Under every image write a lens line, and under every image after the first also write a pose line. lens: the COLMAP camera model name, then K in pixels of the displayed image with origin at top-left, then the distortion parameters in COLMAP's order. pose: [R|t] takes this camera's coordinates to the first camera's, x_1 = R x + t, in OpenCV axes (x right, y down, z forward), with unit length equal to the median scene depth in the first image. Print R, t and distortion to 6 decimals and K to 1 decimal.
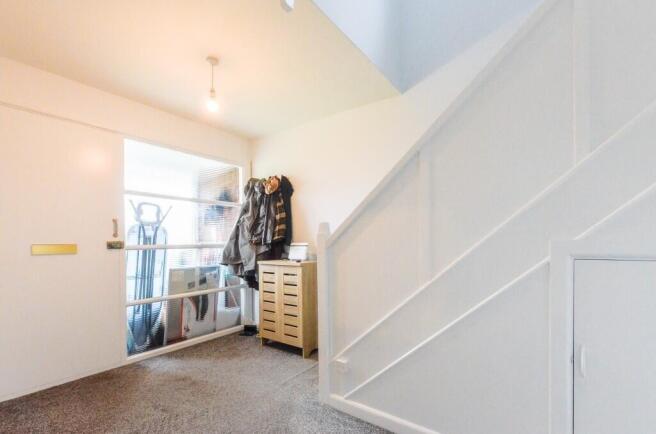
lens RADIAL K [[297.1, 0, 328.9], [0, 297.1, 234.9], [0, 0, 1]] dist [-0.002045, -0.000323]
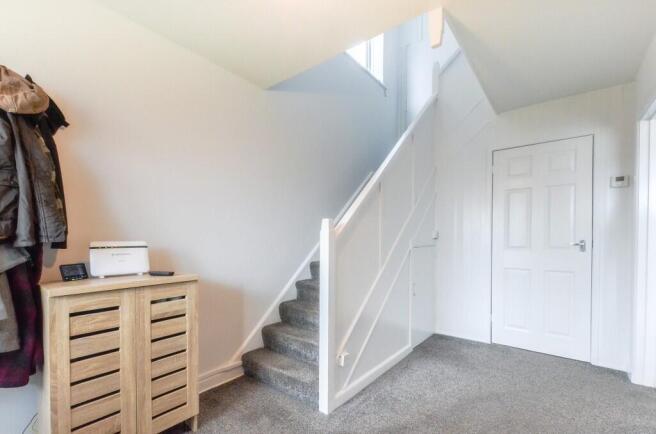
lens RADIAL K [[297.1, 0, 328.9], [0, 297.1, 234.9], [0, 0, 1]] dist [-0.002045, -0.000323]
pose [[0.022551, 0.011834, 0.999676, -0.658647], [-0.025013, 0.999624, -0.011269, 0.013198], [-0.999433, -0.024751, 0.022839, 0.683348]]
